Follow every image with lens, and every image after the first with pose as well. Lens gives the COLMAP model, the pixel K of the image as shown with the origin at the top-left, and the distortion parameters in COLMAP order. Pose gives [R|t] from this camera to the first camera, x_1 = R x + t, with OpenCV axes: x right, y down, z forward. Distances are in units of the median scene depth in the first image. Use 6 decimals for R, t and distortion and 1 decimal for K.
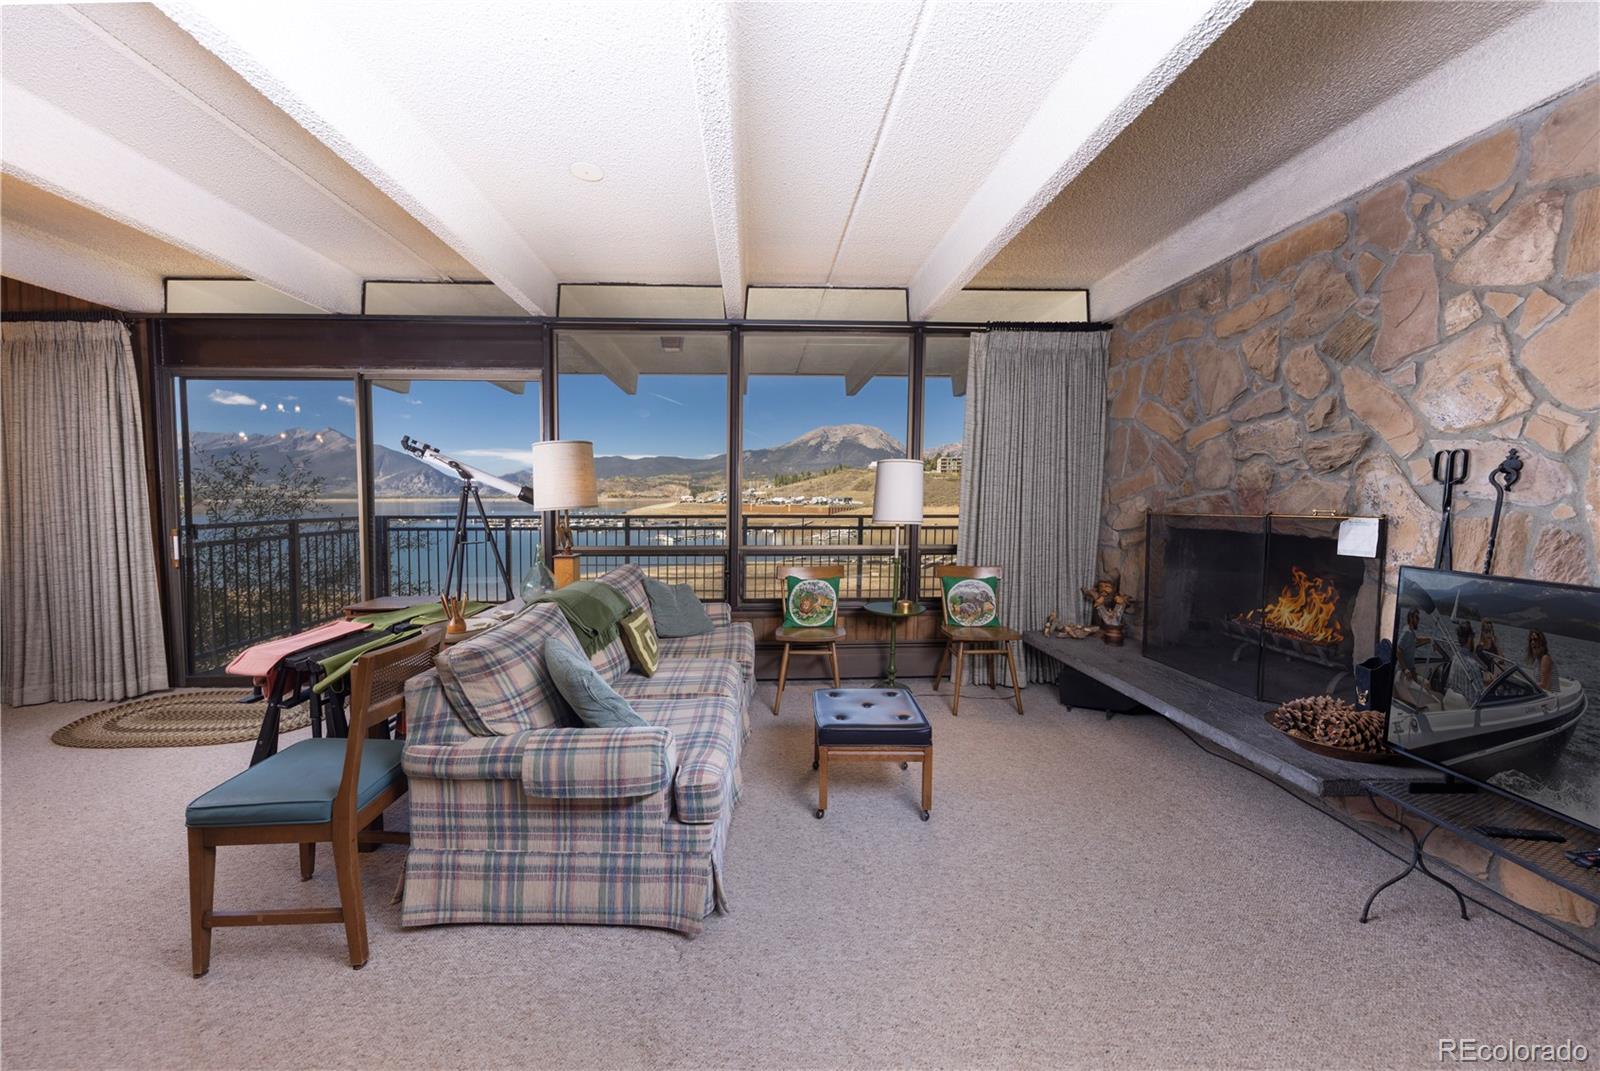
lens RADIAL K [[567.9, 0, 764.4], [0, 567.9, 538.2], [0, 0, 1]] dist [0.012137, -0.002229]
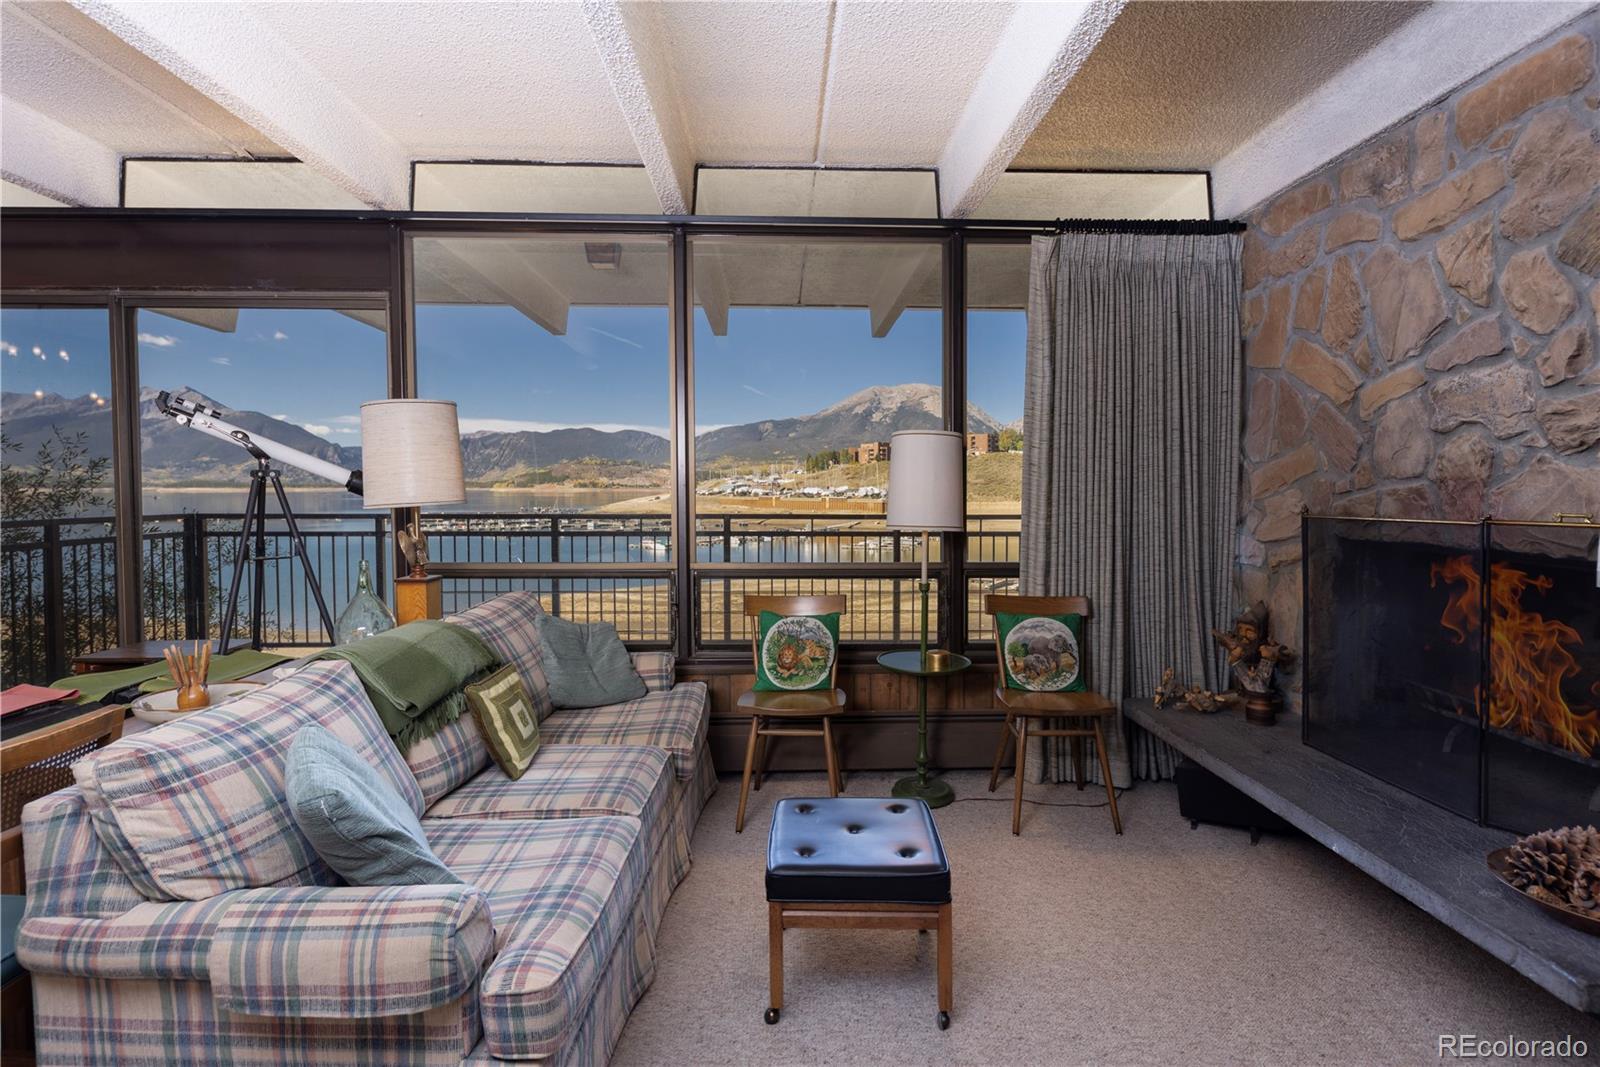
lens RADIAL K [[802.6, 0, 798.1], [0, 802.6, 523.0], [0, 0, 1]] dist [0.011830, -0.001164]
pose [[0.999993, 0.001401, 0.003438, 0.114816], [-0.001307, 0.999629, -0.027198, -0.011549], [-0.003475, 0.027194, 0.999624, 0.123679]]
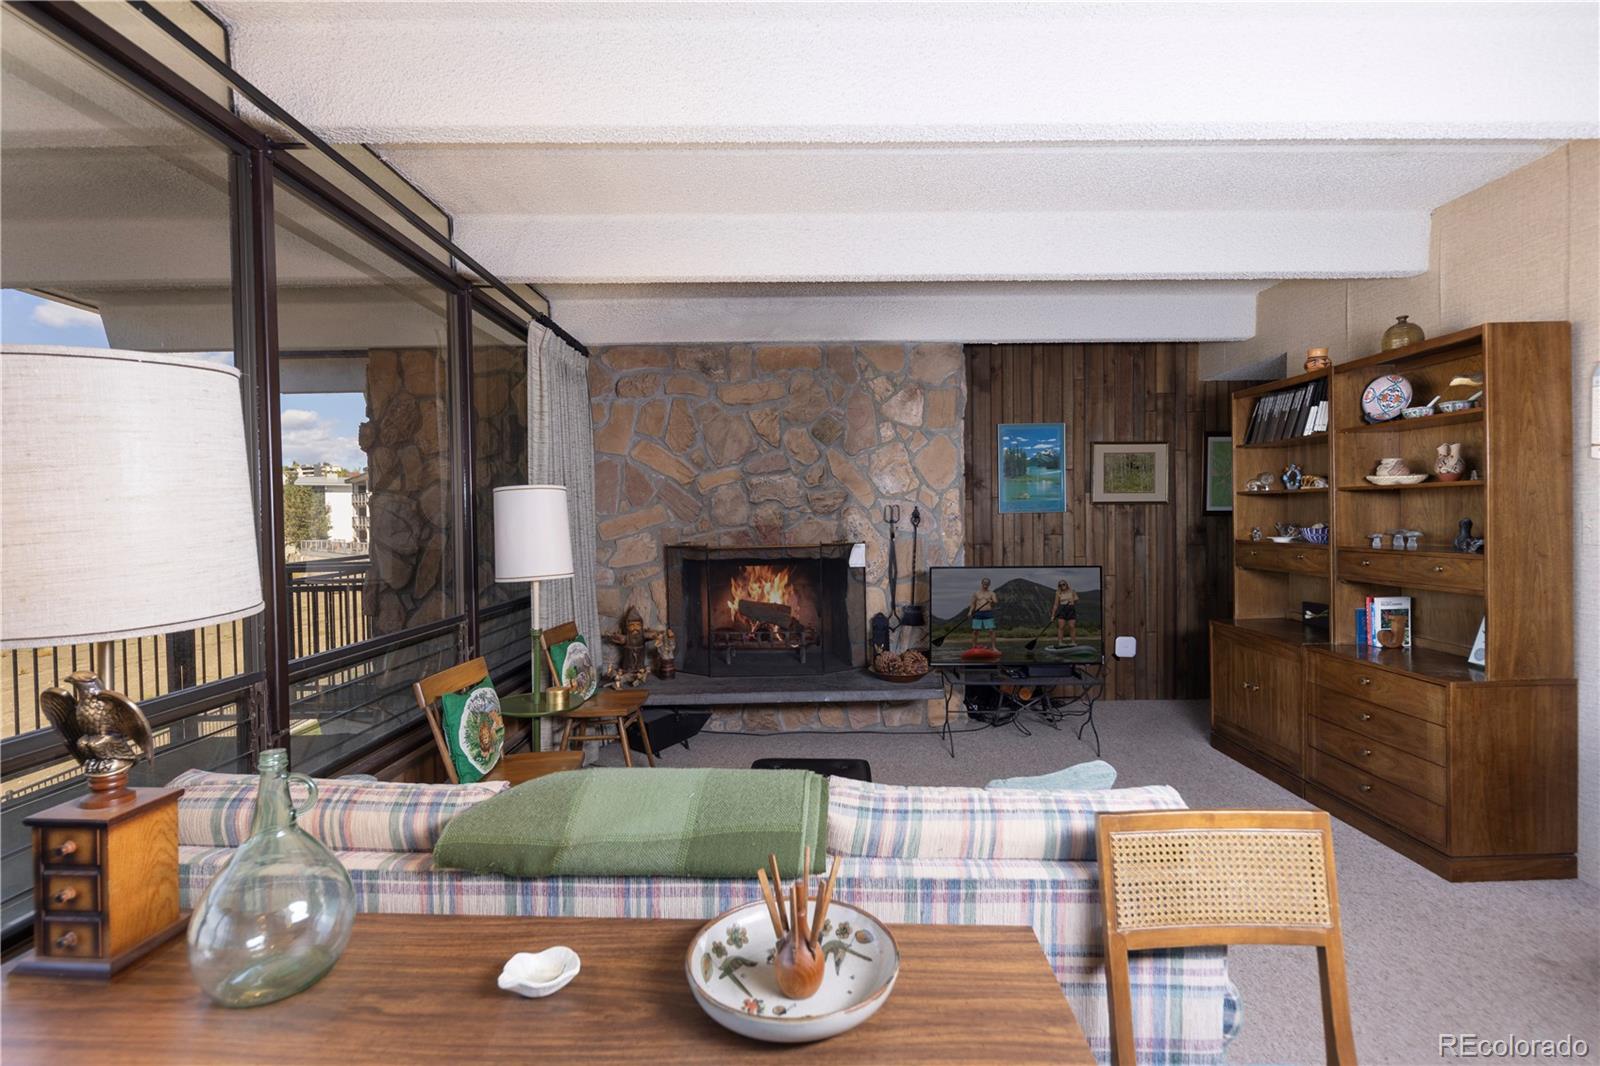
lens RADIAL K [[758.0, 0, 804.8], [0, 758.0, 544.9], [0, 0, 1]] dist [0.023137, 0.000438]
pose [[0.016886, -0.036907, 0.999176, -0.884079], [0.085944, 0.995674, 0.035325, -0.094130], [-0.996157, 0.085277, 0.019985, 0.864170]]
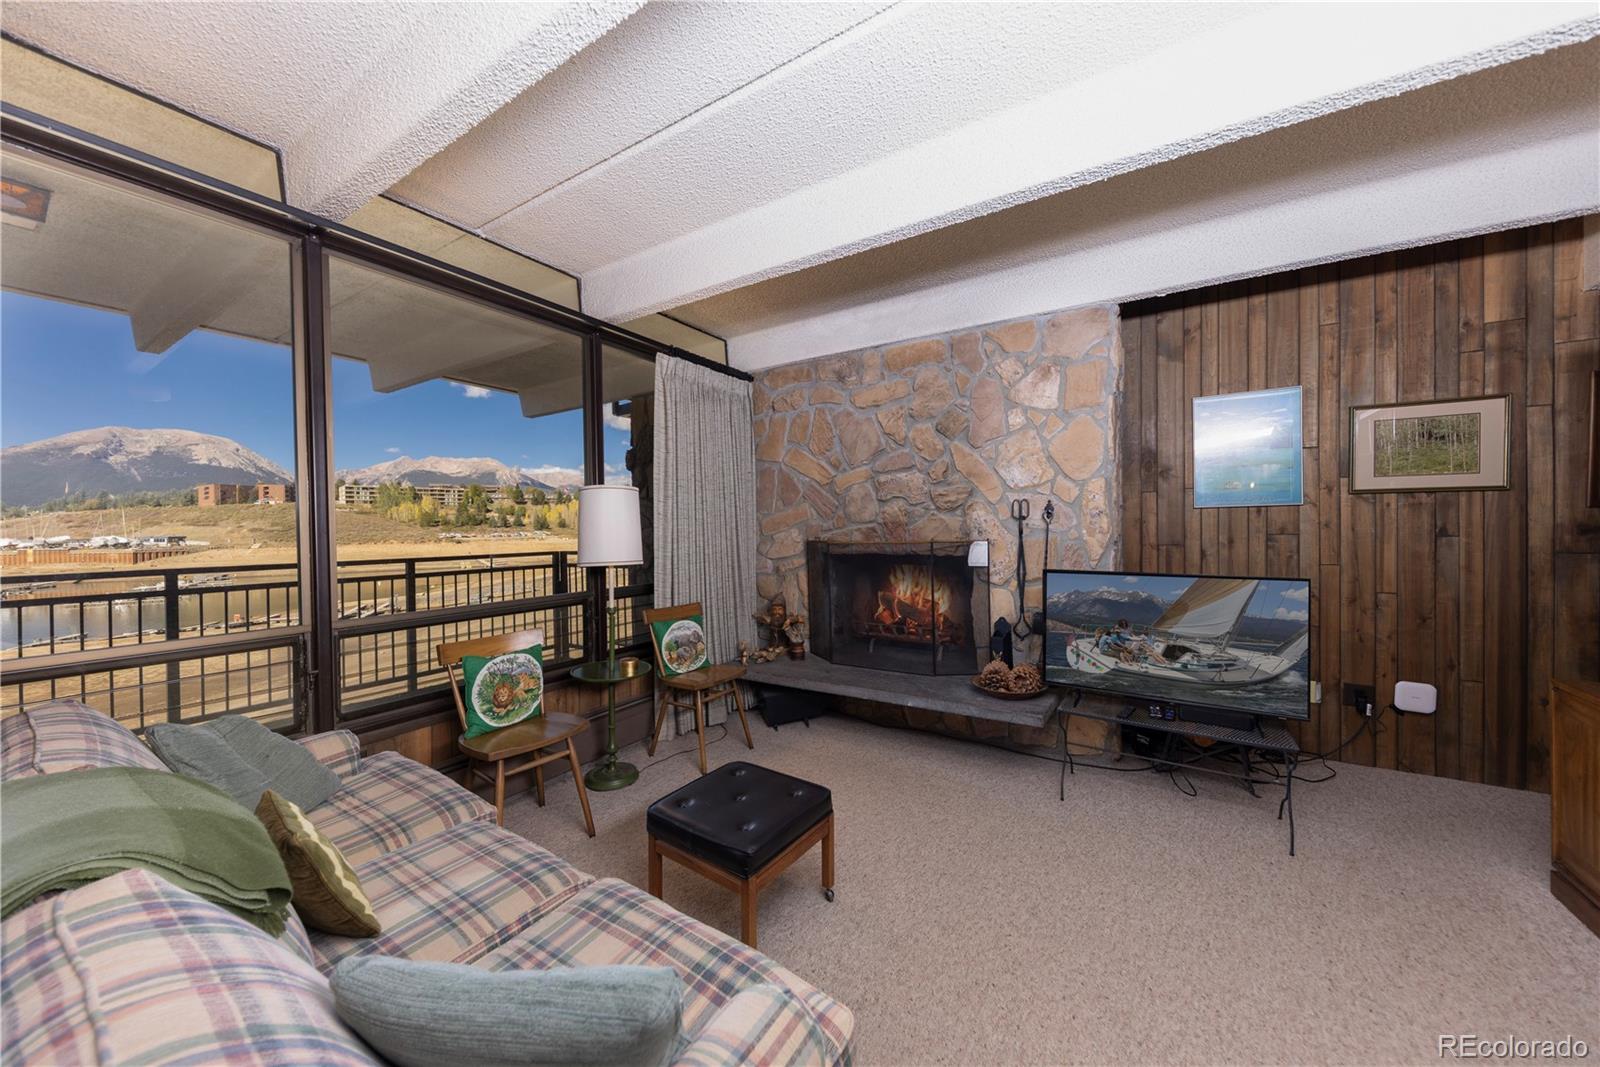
lens RADIAL K [[567.9, 0, 804.0], [0, 567.9, 537.7], [0, 0, 1]] dist [0.012137, -0.002229]
pose [[0.552746, -0.023550, 0.833017, -0.378685], [0.073969, 0.997042, -0.020895, -0.036318], [-0.830060, 0.073167, 0.552853, 0.426585]]
